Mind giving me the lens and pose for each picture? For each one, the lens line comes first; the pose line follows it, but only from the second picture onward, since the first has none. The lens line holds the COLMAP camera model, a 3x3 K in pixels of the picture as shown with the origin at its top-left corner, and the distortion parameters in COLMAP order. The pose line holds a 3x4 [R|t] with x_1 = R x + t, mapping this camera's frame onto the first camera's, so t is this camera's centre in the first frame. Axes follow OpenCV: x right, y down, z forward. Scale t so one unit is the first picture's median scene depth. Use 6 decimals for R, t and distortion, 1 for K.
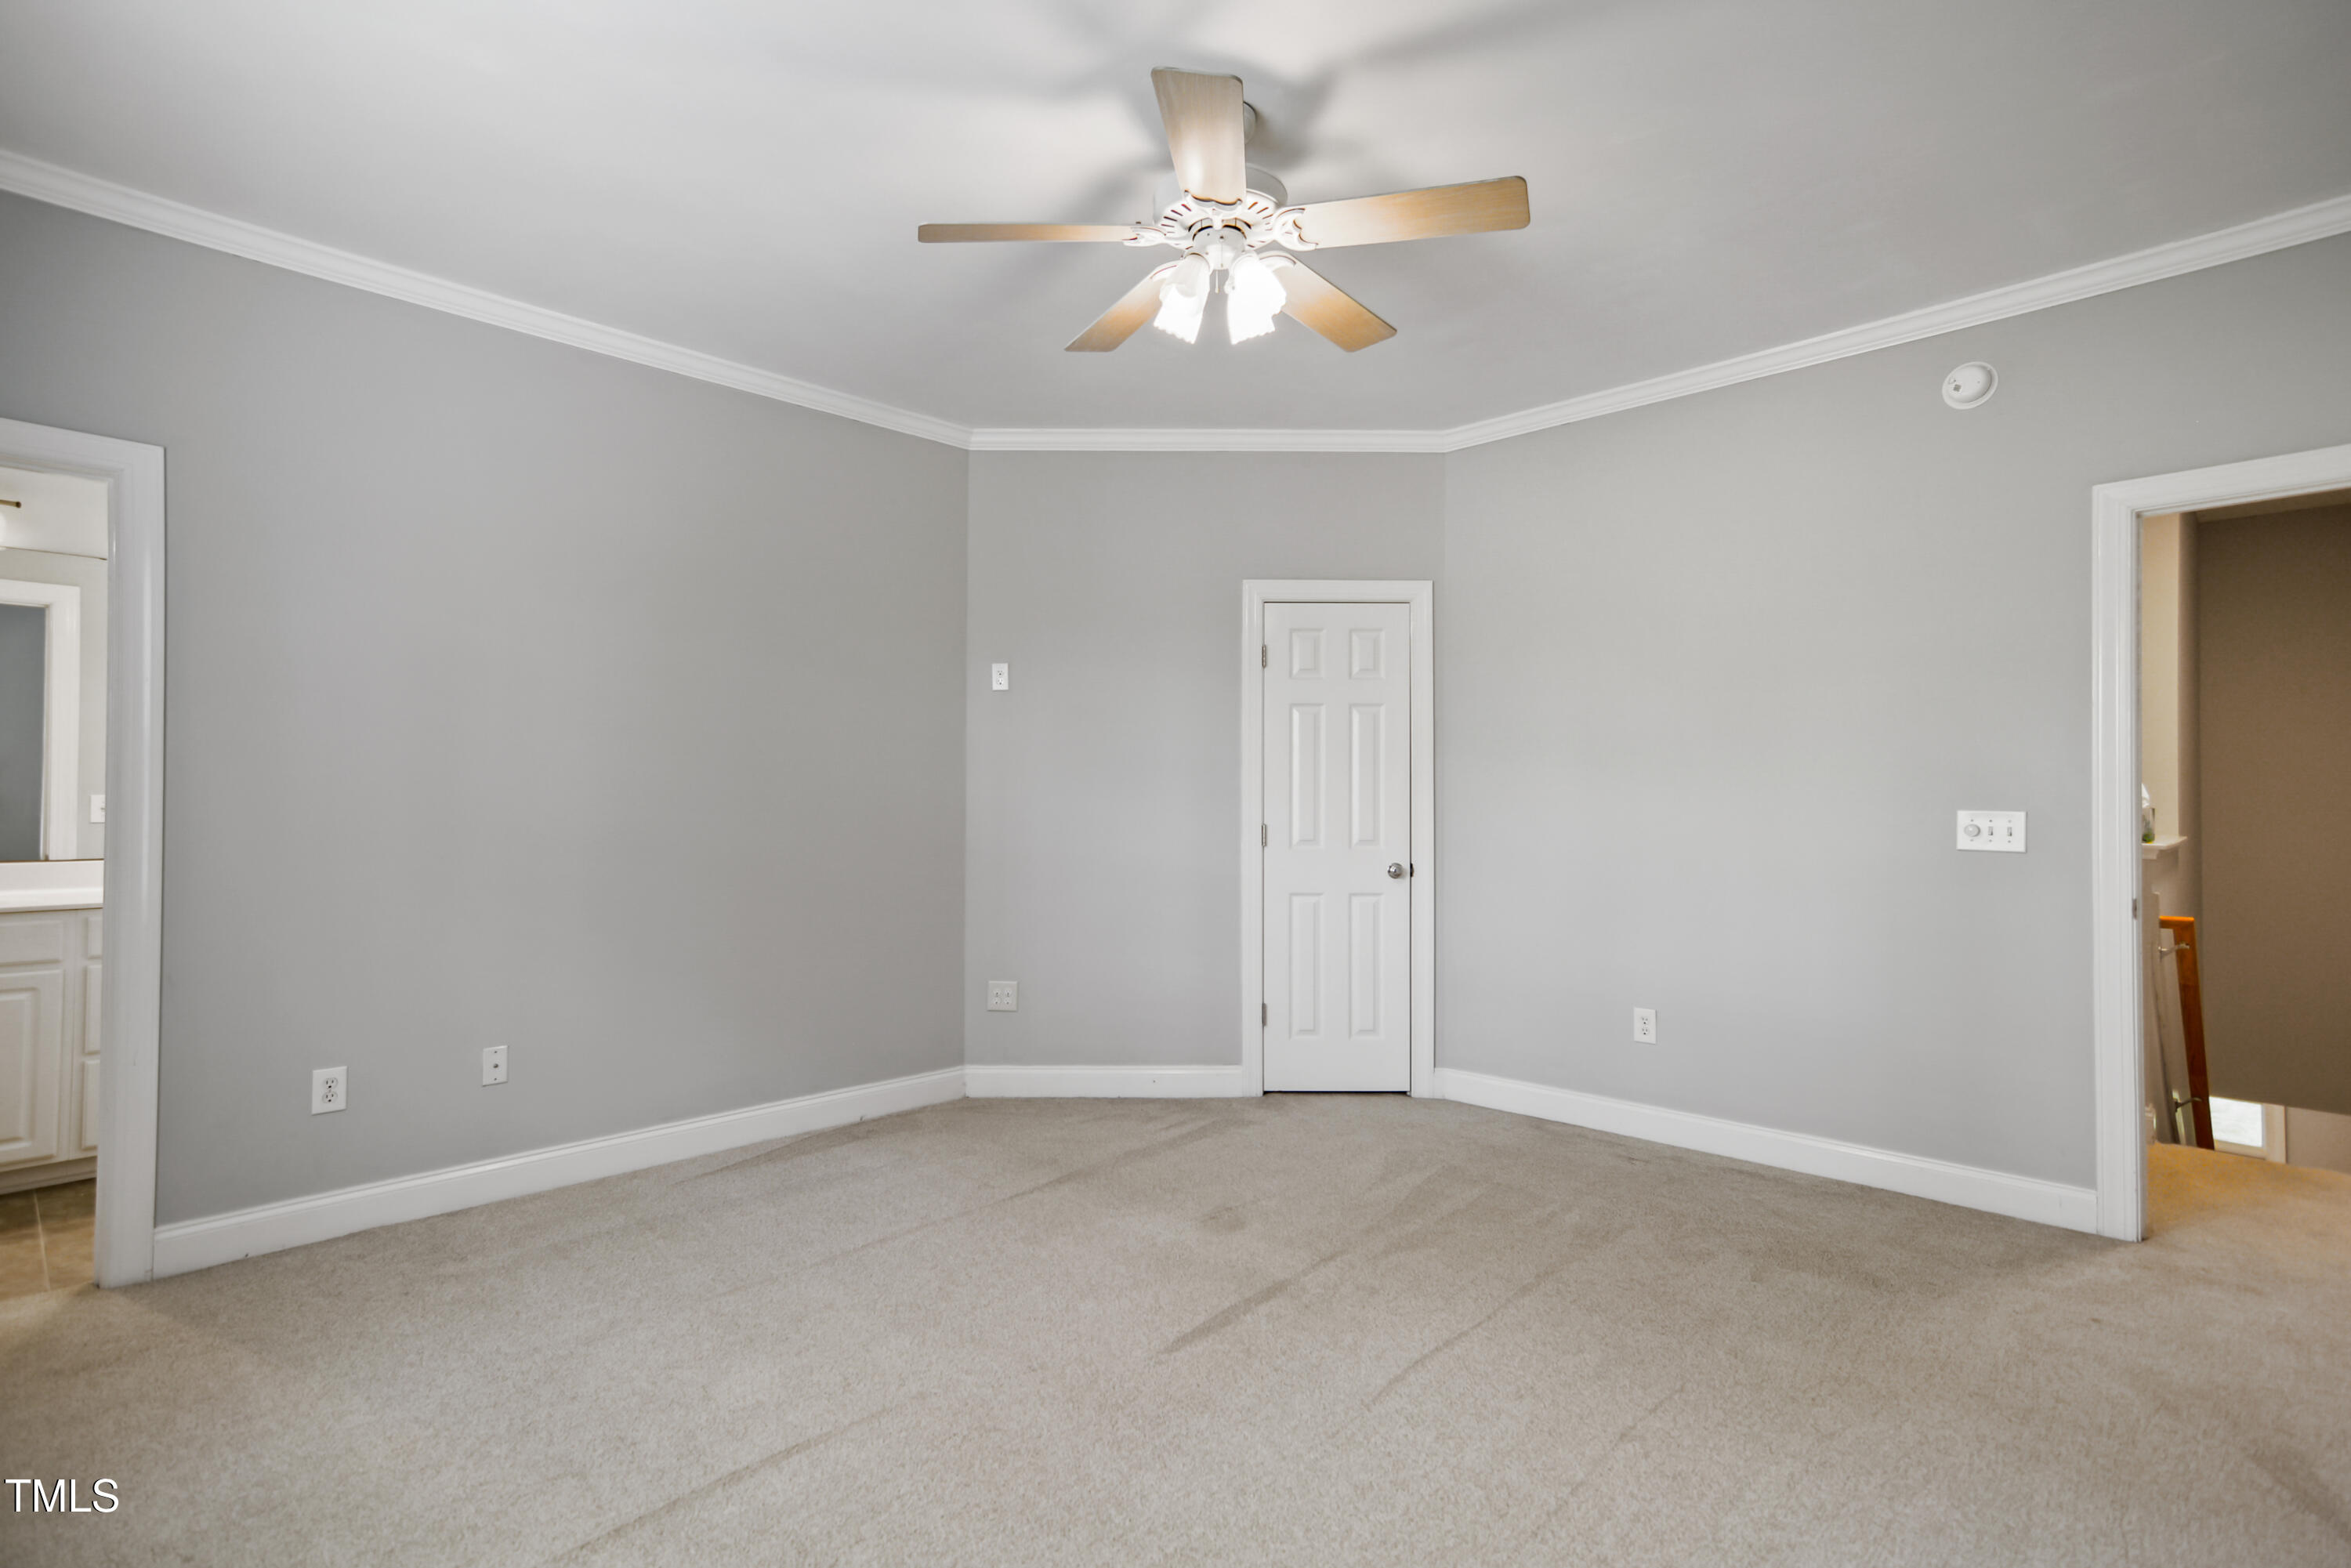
lens RADIAL K [[1155.4, 0, 1162.6], [0, 1155.4, 789.7], [0, 0, 1]] dist [-0.001020, 0.001309]
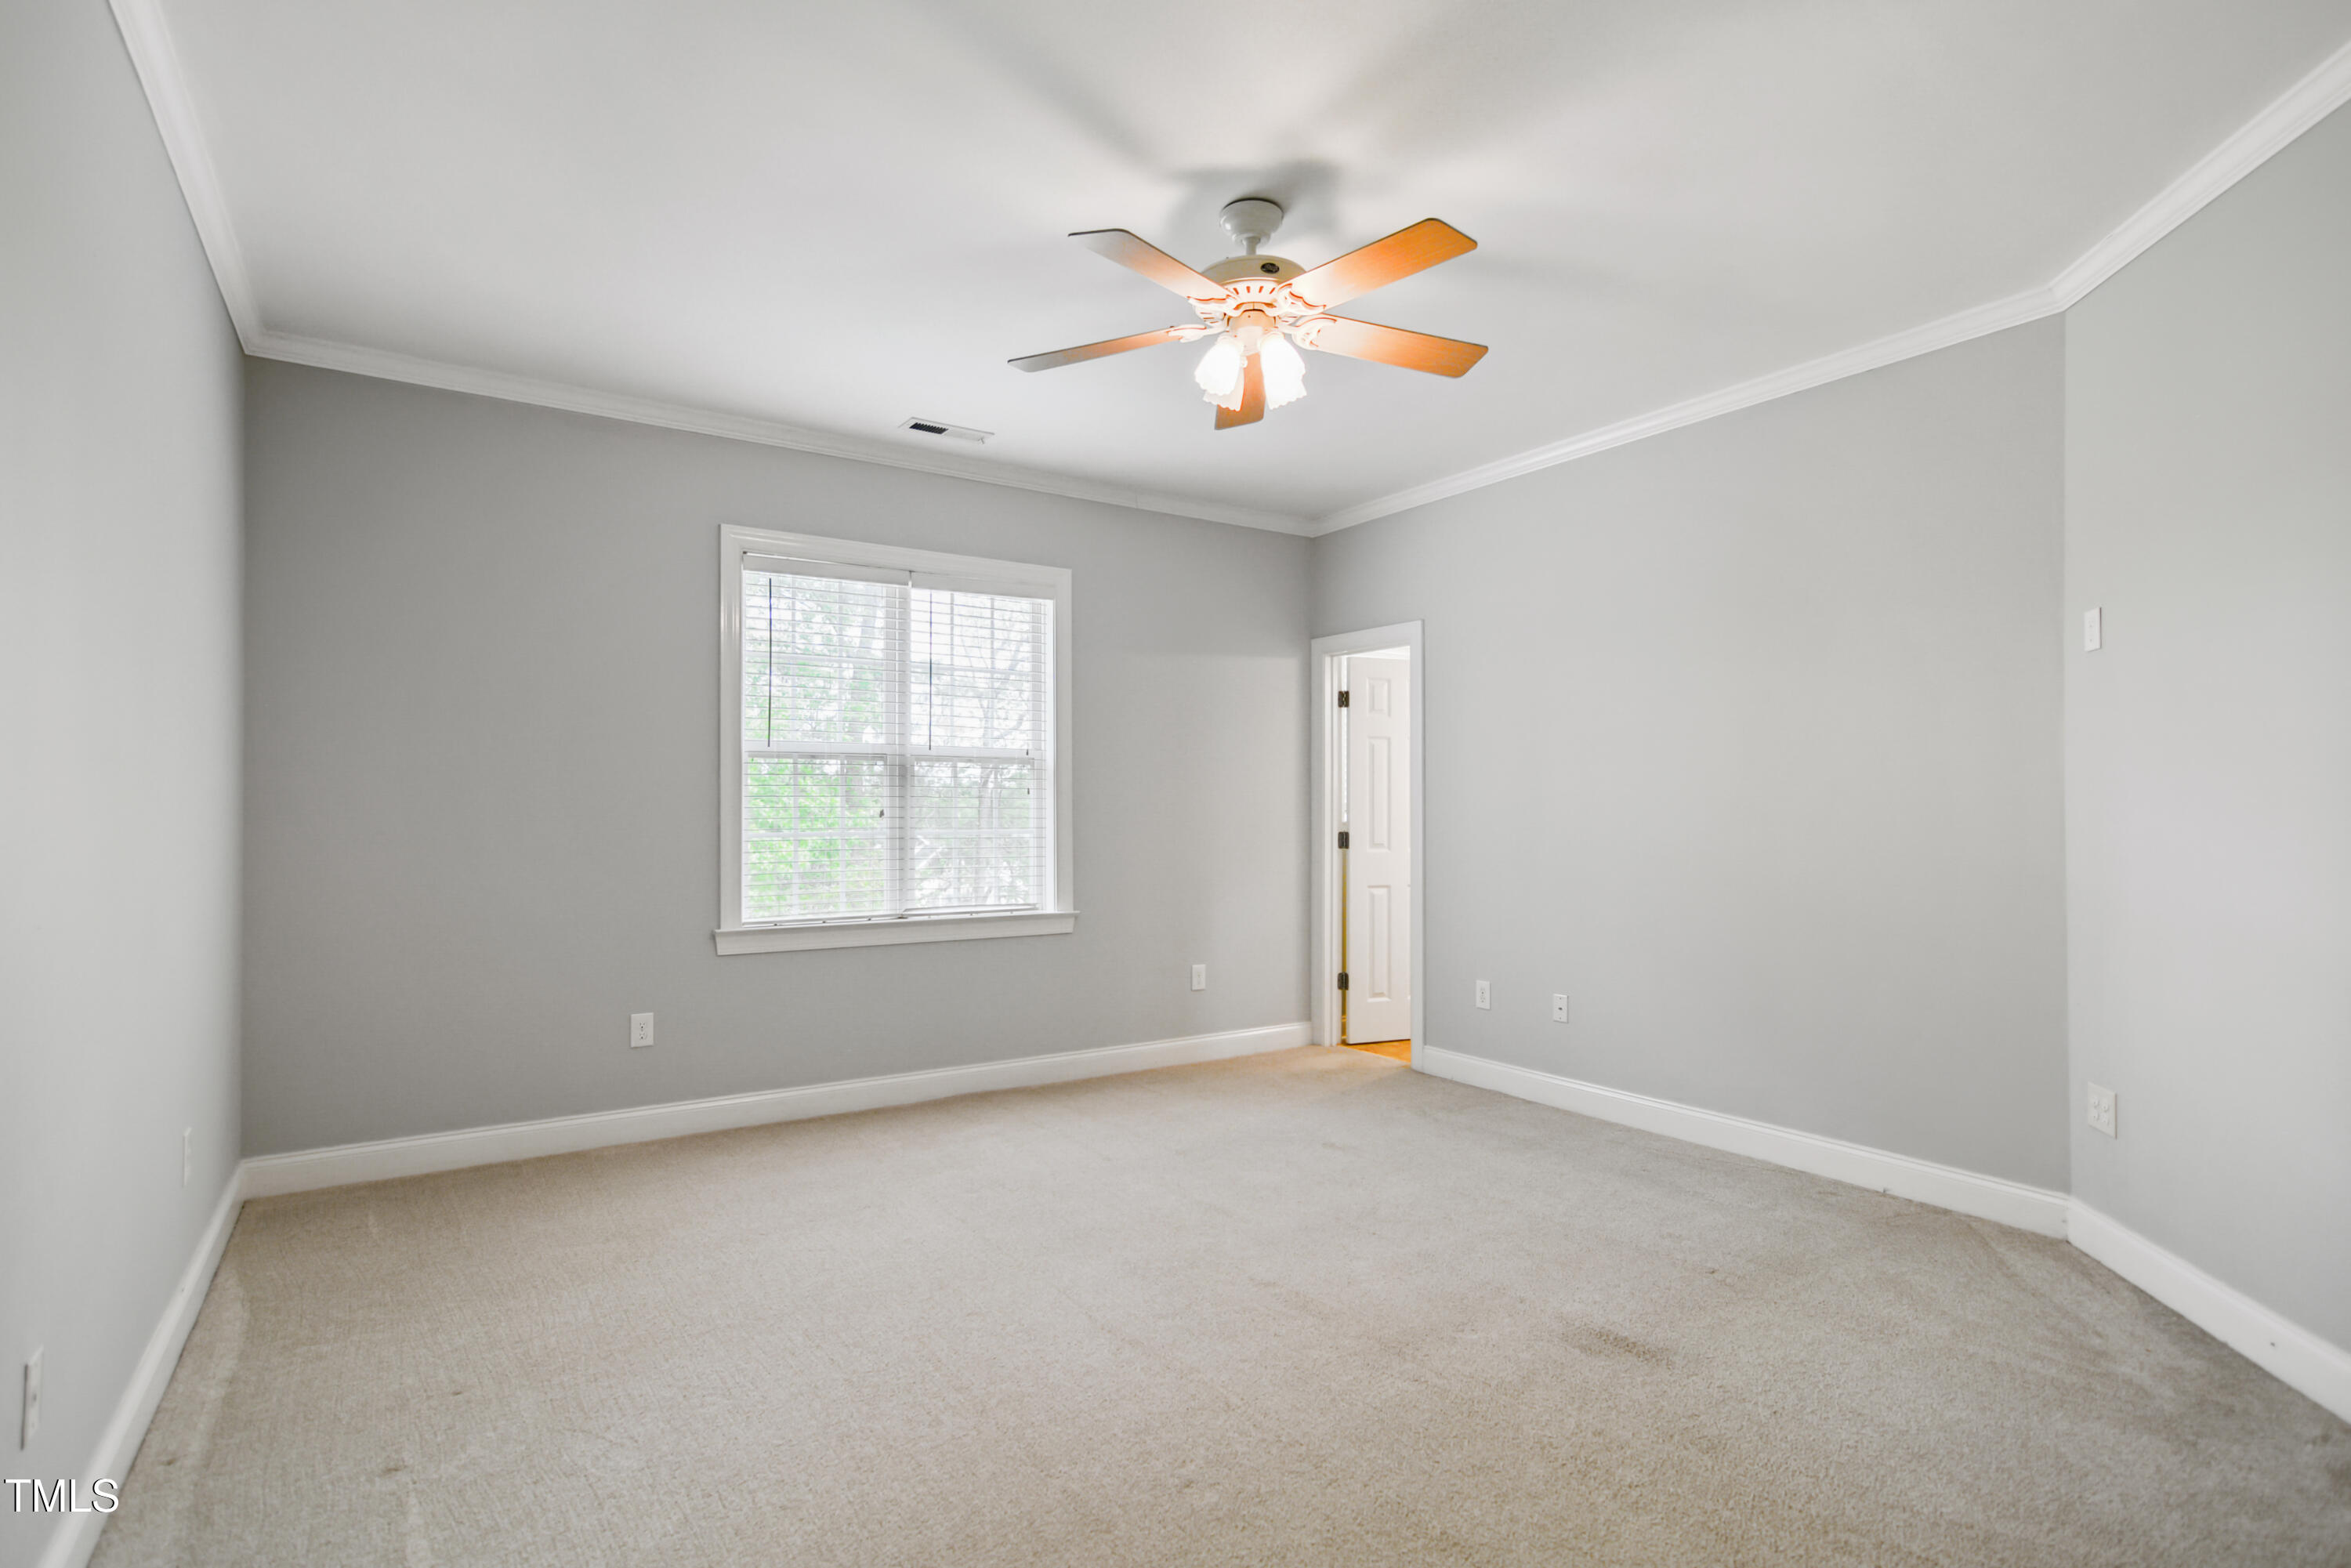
lens RADIAL K [[1155.4, 0, 1162.6], [0, 1155.4, 789.7], [0, 0, 1]] dist [-0.001020, 0.001309]
pose [[-0.220690, -0.022700, -0.975080, 0.834304], [0.002024, 0.999716, -0.023732, 0.013031], [0.975342, -0.007211, -0.220582, 0.822906]]
